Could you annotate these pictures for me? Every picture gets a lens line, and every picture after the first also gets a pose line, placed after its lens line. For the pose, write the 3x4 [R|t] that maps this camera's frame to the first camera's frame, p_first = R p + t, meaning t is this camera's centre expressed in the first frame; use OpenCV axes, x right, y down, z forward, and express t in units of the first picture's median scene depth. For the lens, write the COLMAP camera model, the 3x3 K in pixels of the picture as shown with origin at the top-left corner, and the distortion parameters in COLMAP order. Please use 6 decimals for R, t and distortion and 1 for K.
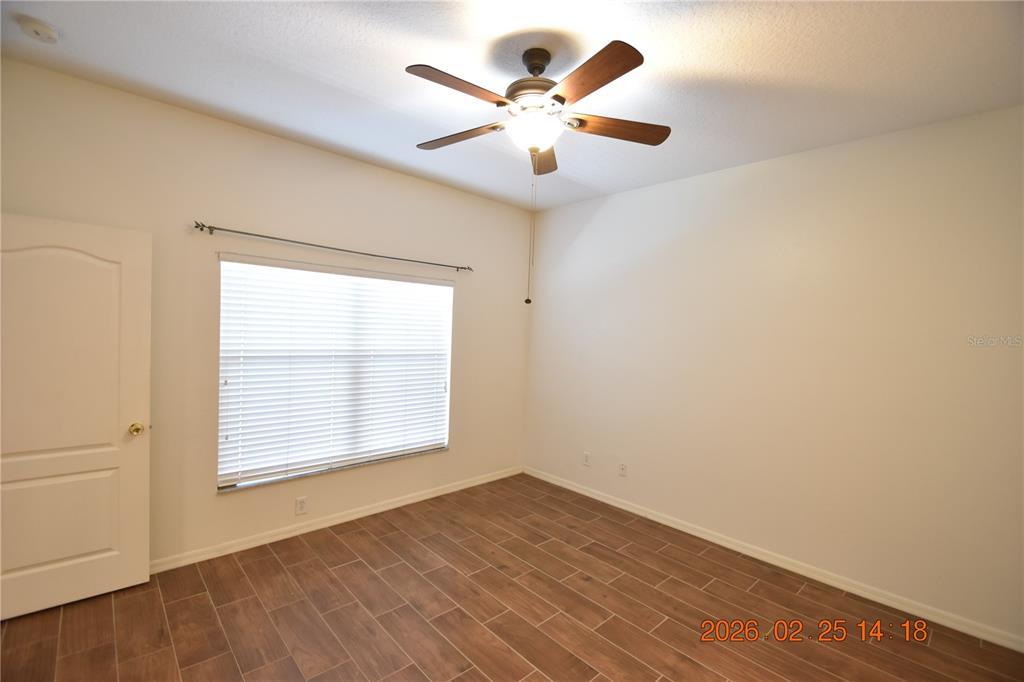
lens RADIAL K [[448.6, 0, 512.0], [0, 448.6, 341.0], [0, 0, 1]] dist [-0.001317, -0.000845]
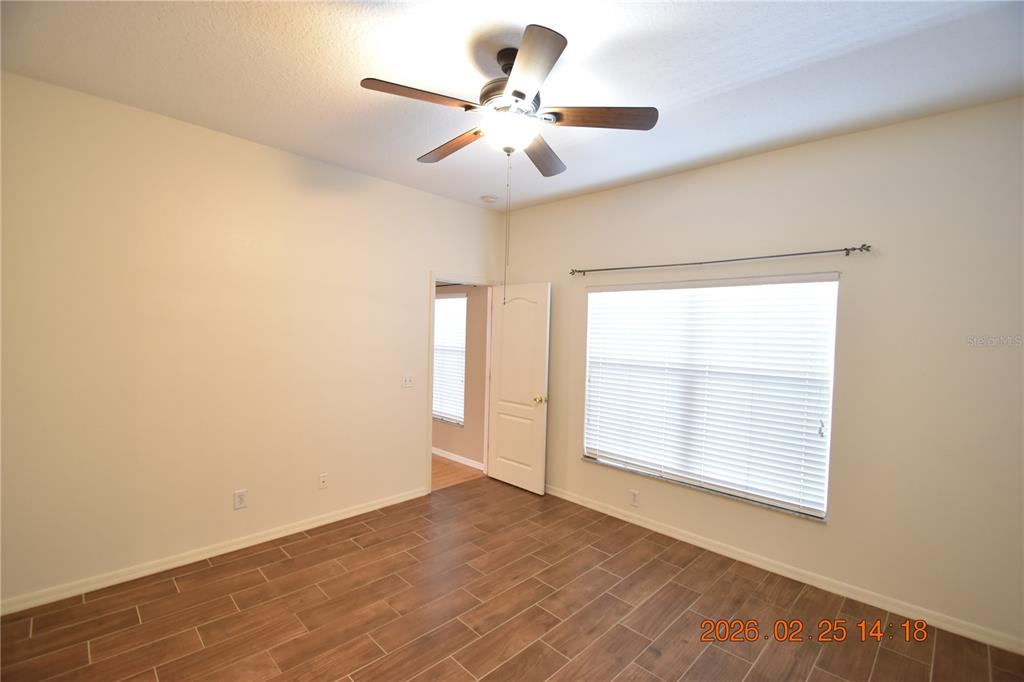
lens RADIAL K [[448.6, 0, 512.0], [0, 448.6, 341.0], [0, 0, 1]] dist [-0.001317, -0.000845]
pose [[0.037553, -0.015831, -0.999169, 0.628206], [-0.054729, 0.998341, -0.017875, 0.008668], [0.997795, 0.055355, 0.036625, 0.604956]]
